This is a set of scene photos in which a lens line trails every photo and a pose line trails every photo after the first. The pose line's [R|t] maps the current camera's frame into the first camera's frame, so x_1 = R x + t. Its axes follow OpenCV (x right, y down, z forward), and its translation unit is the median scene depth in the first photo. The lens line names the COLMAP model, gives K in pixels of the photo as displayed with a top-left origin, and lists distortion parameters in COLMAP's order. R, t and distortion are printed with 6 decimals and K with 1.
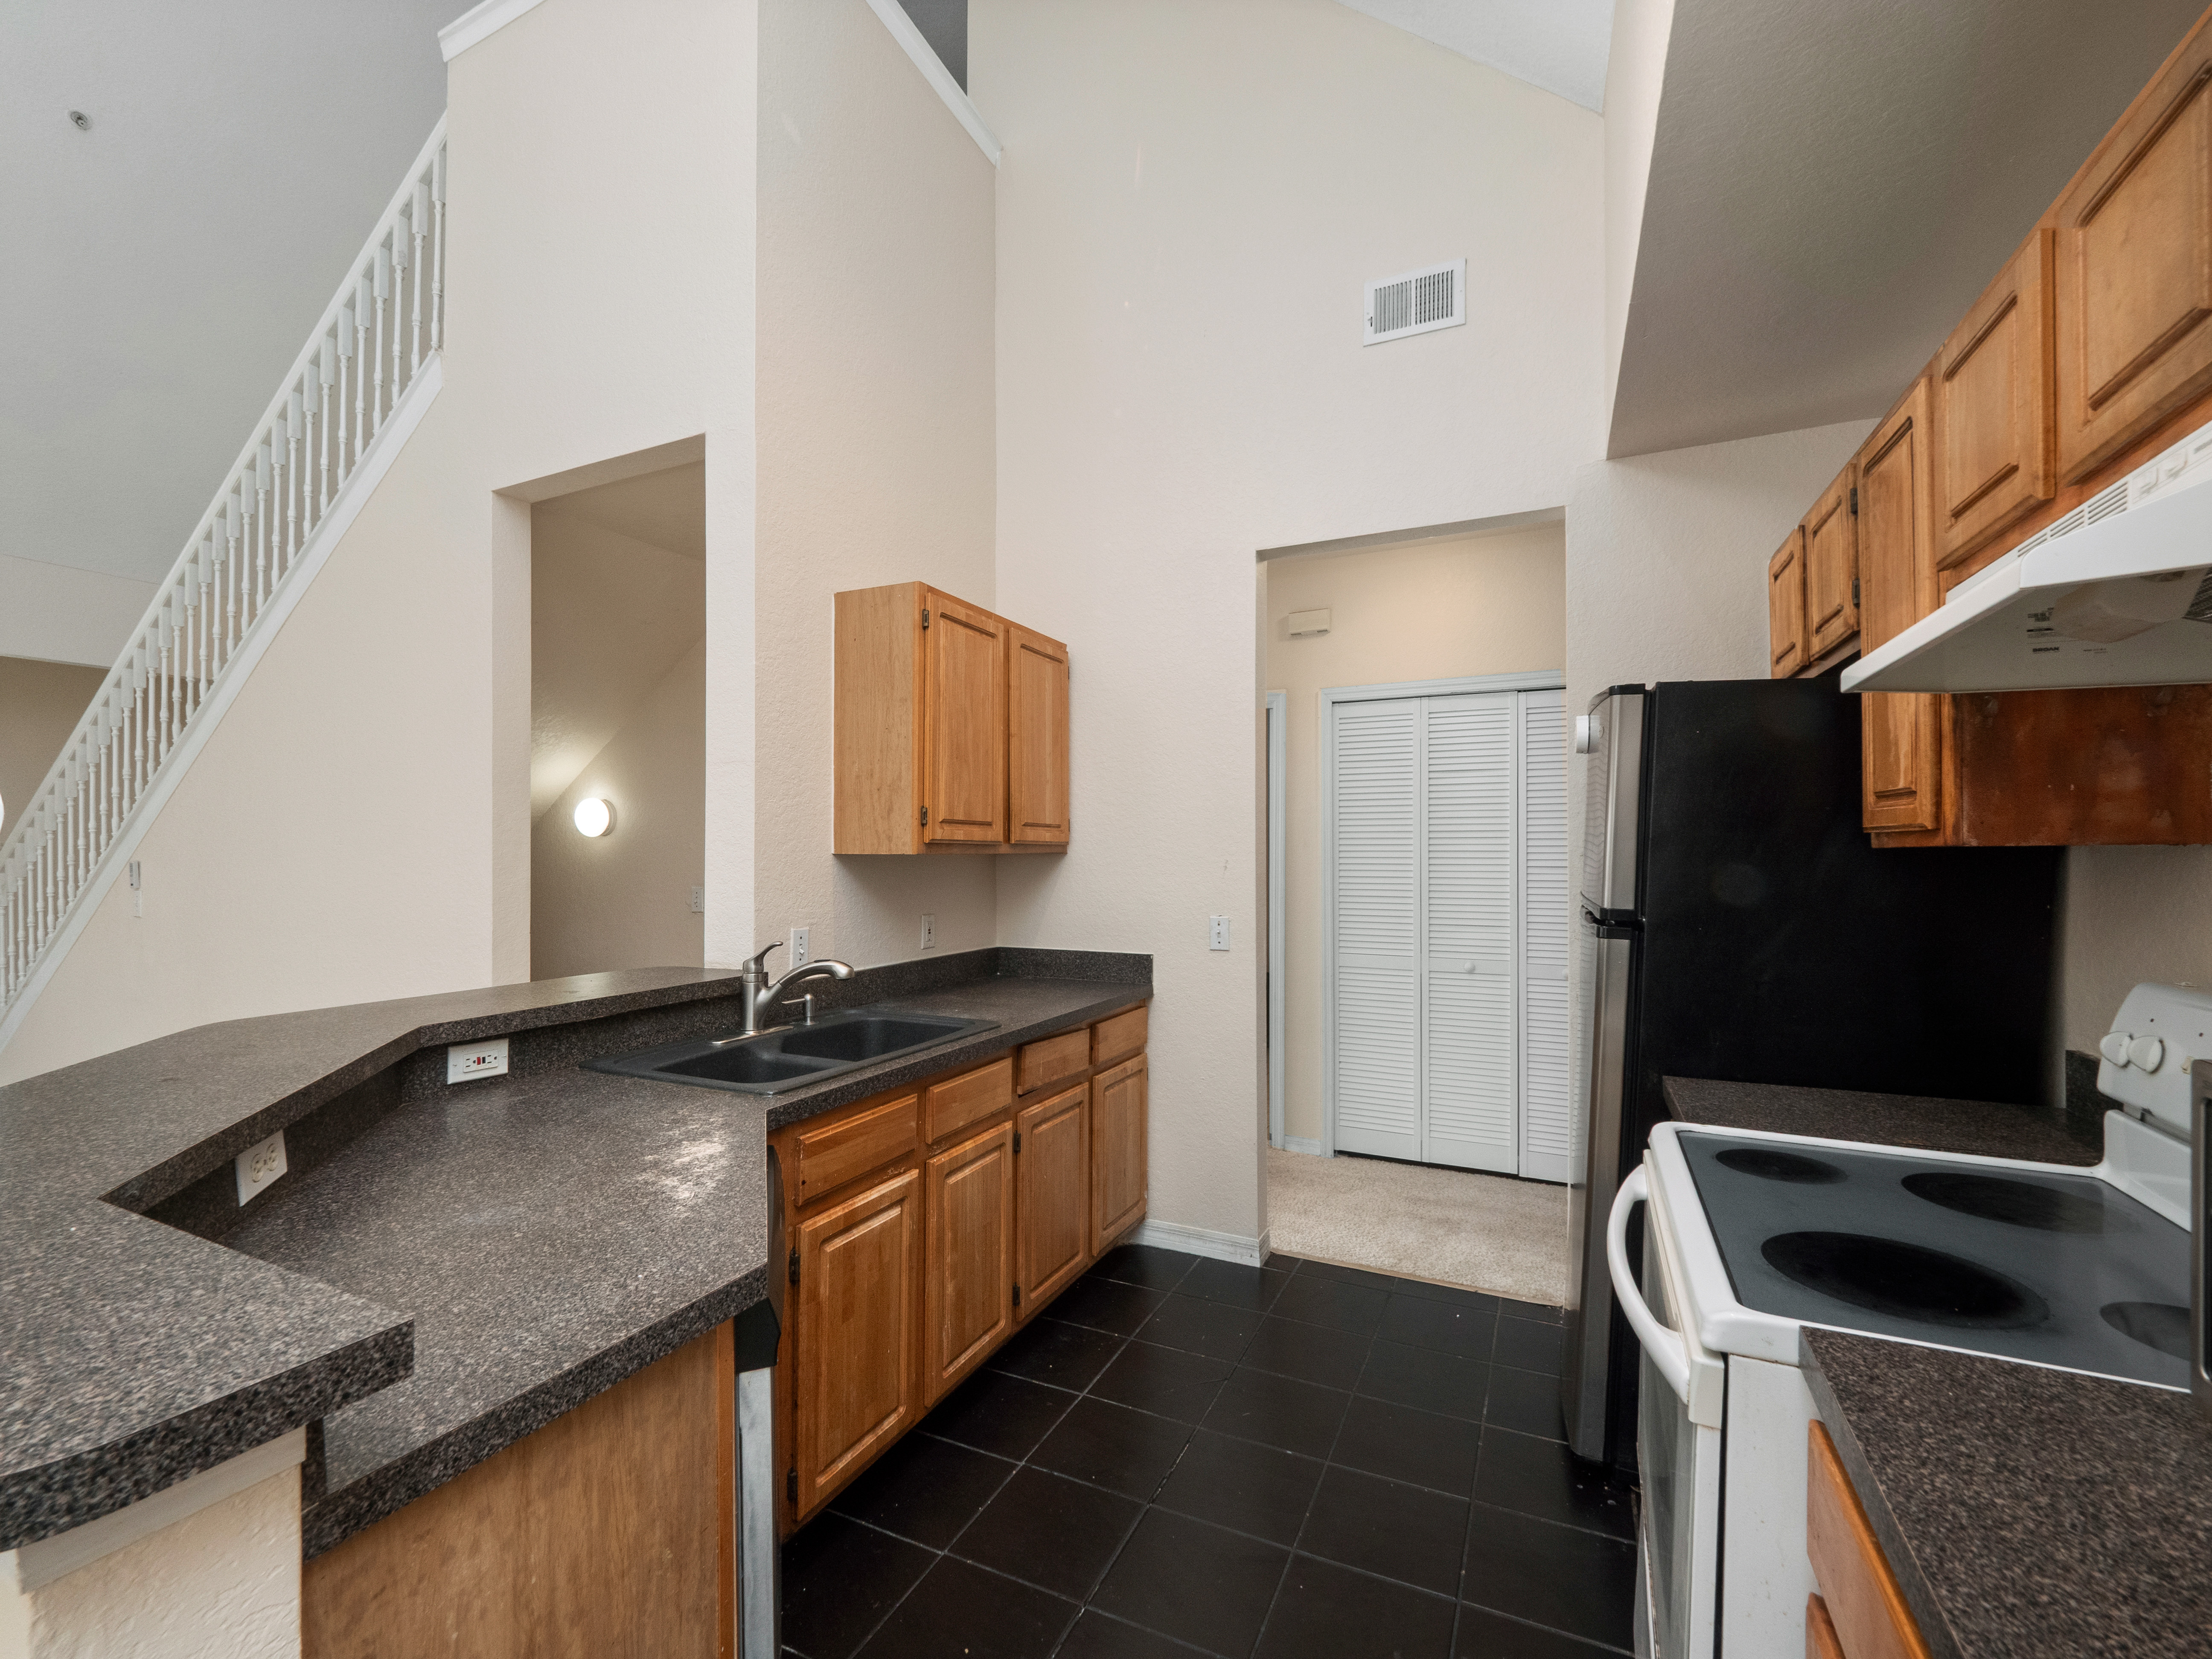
lens RADIAL K [[940.3, 0, 1106.0], [0, 940.3, 829.5], [0, 0, 1]] dist [-0.001246, -0.000219]
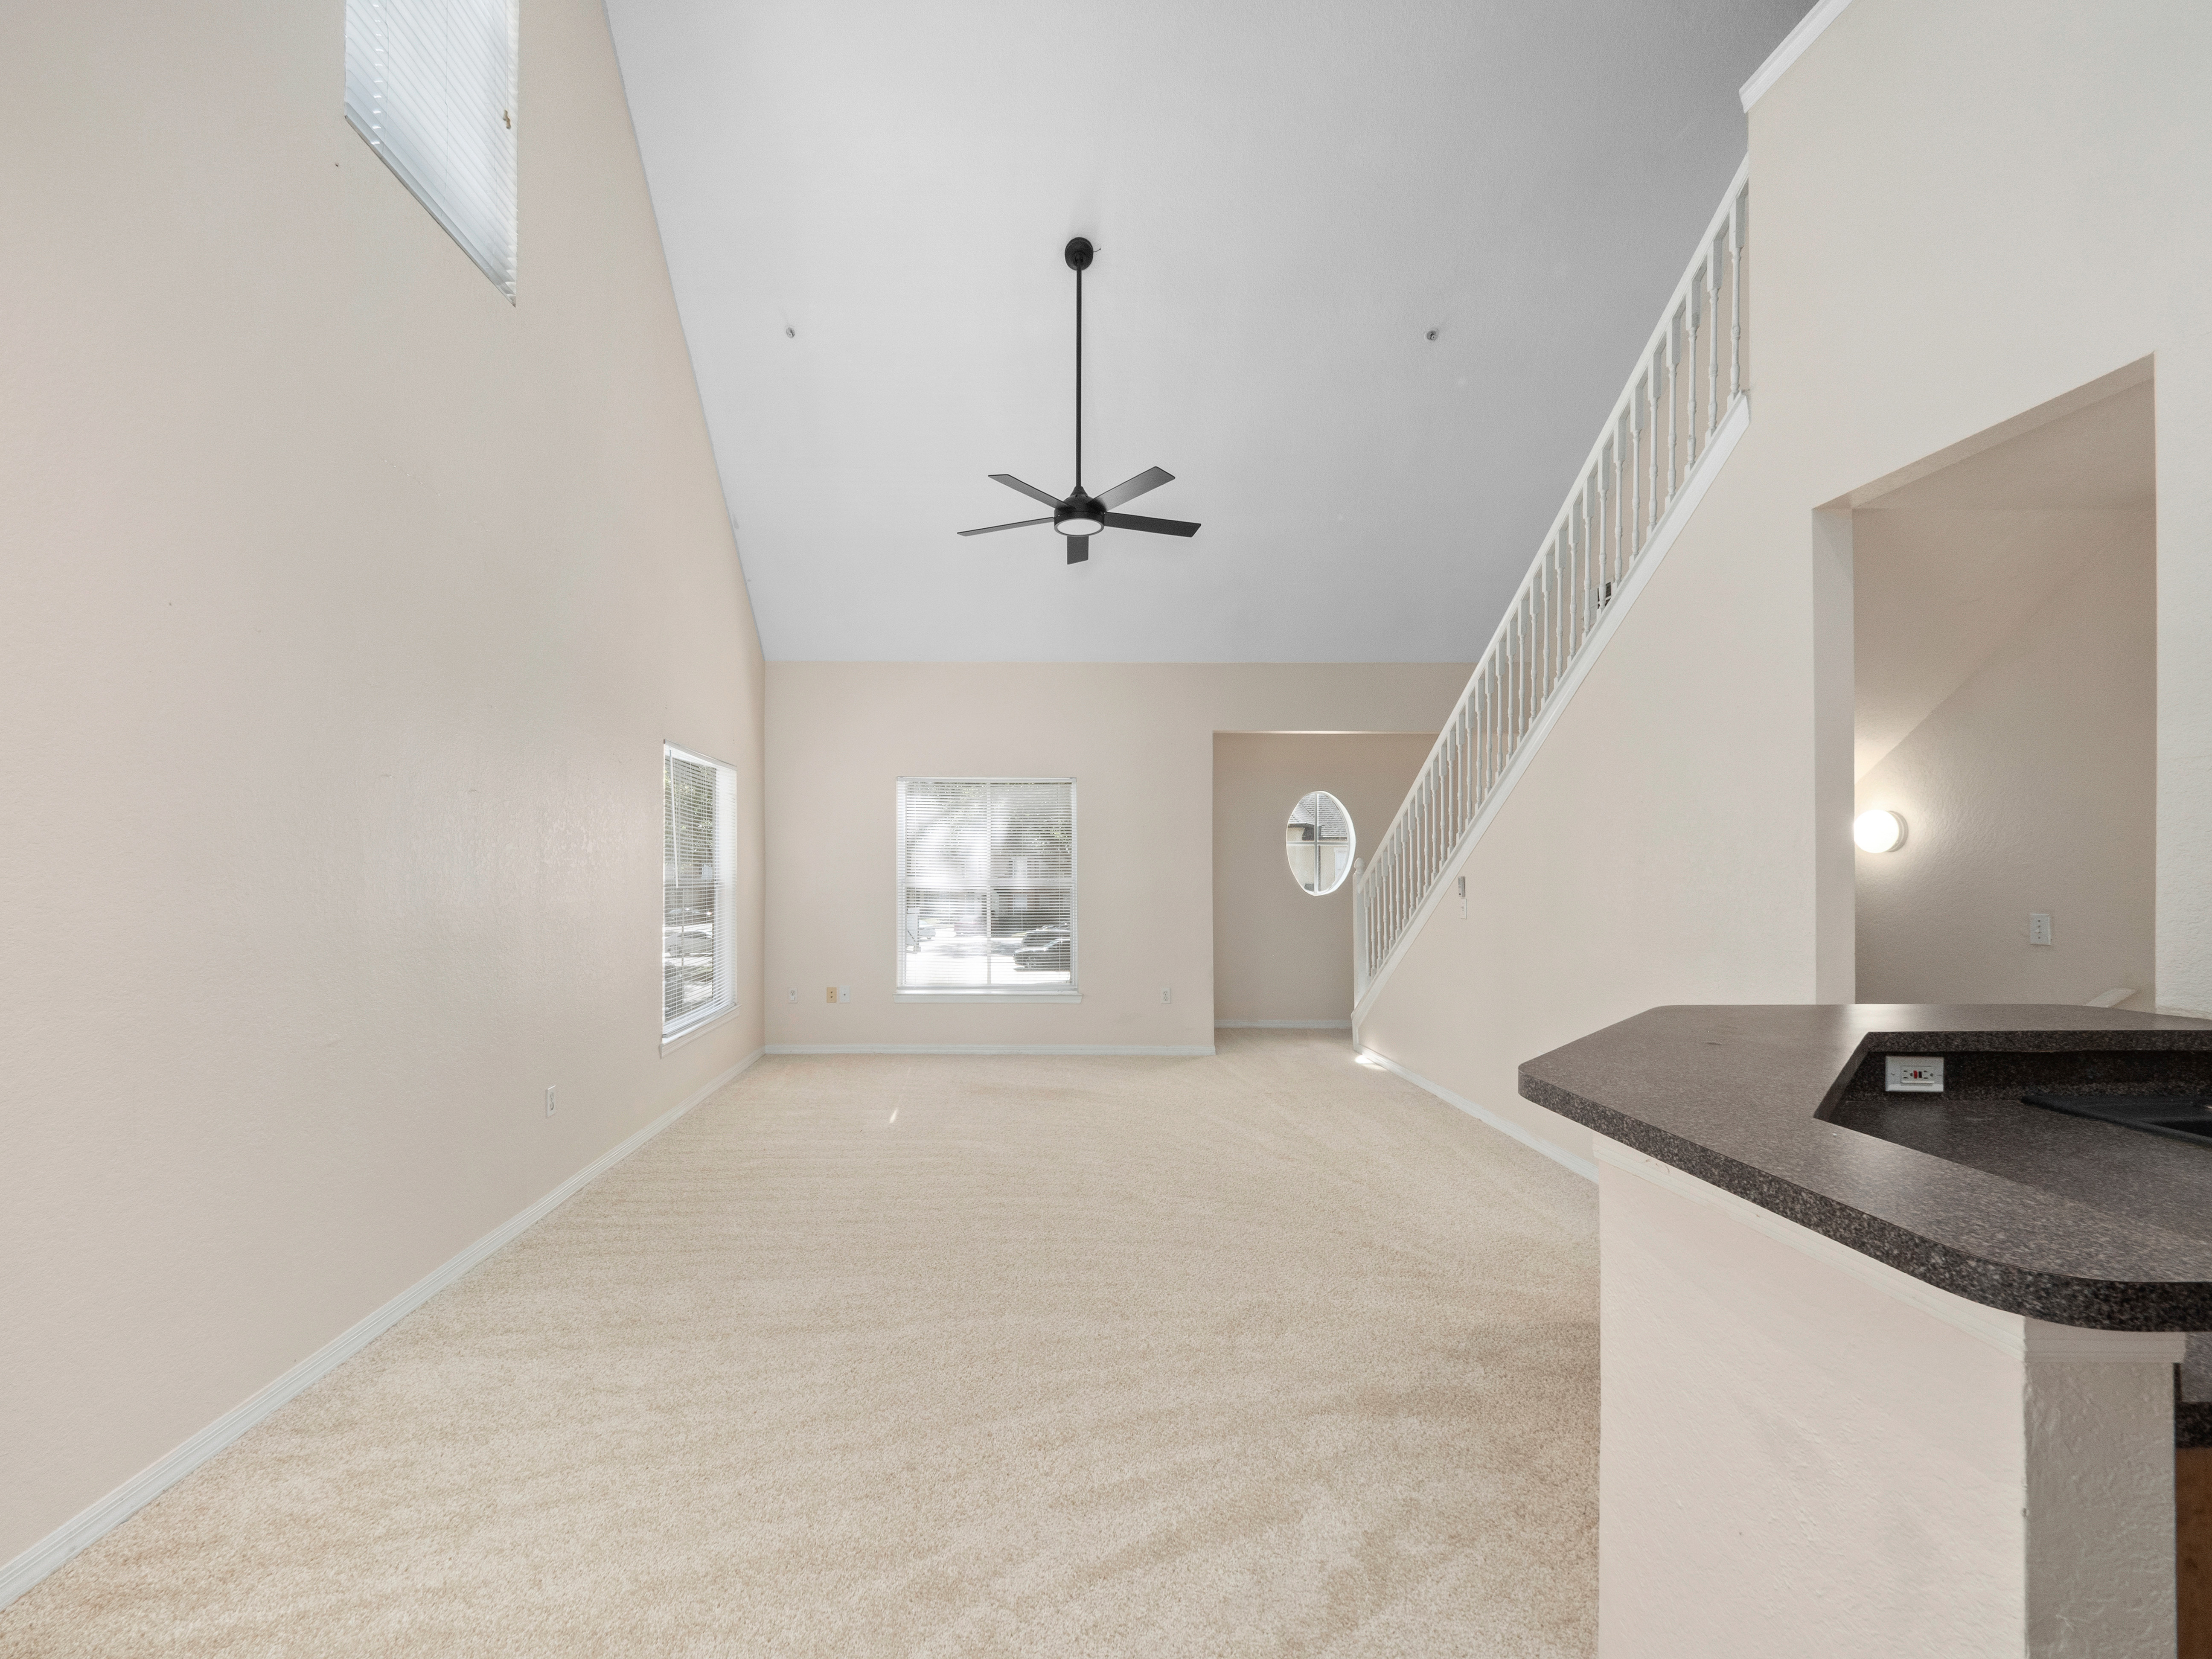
lens RADIAL K [[965.8, 0, 1002.6], [0, 965.8, 844.9], [0, 0, 1]] dist [-0.000492, -0.004378]
pose [[0.408797, -0.019364, -0.912420, -0.075355], [0.019794, 0.999728, -0.012349, -0.005439], [0.912411, -0.013013, 0.409069, -0.206757]]
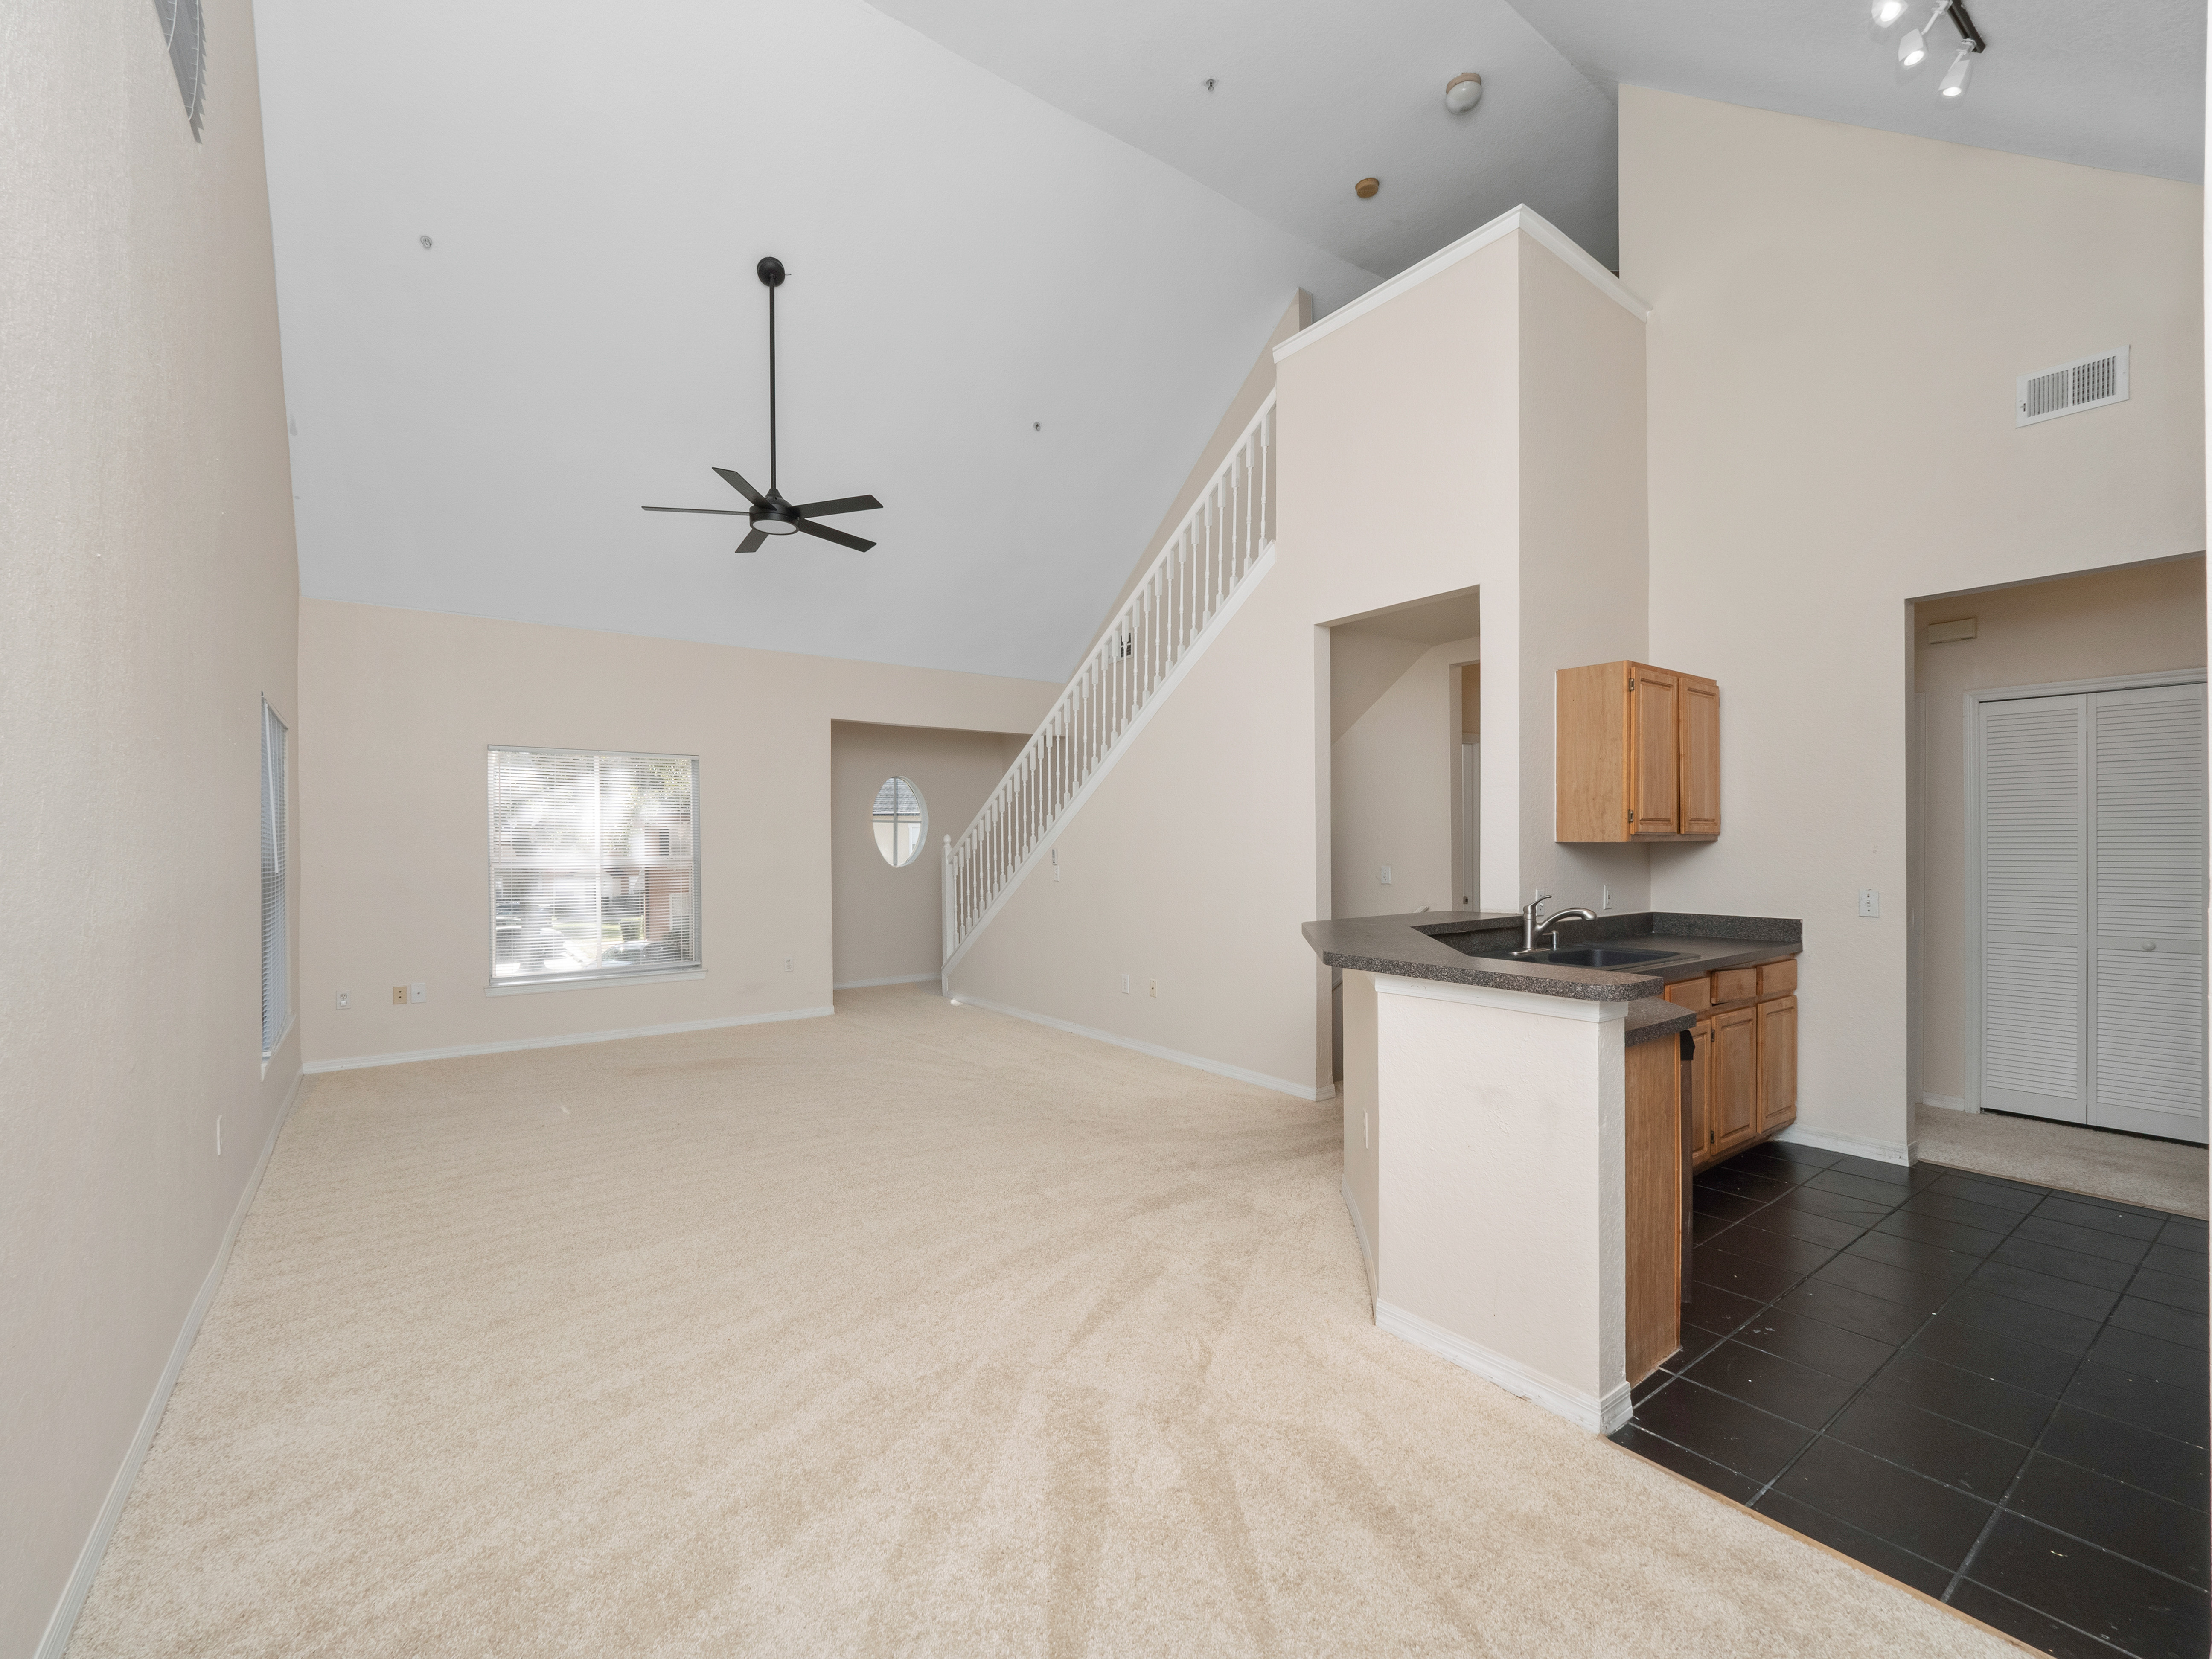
lens RADIAL K [[960.5, 0, 1053.6], [0, 960.5, 837.8], [0, 0, 1]] dist [-0.019825, -0.000071]
pose [[0.867076, -0.006650, -0.498131, -0.218618], [0.016342, 0.999752, 0.015099, -0.016817], [0.497907, -0.021233, 0.866971, -0.723255]]
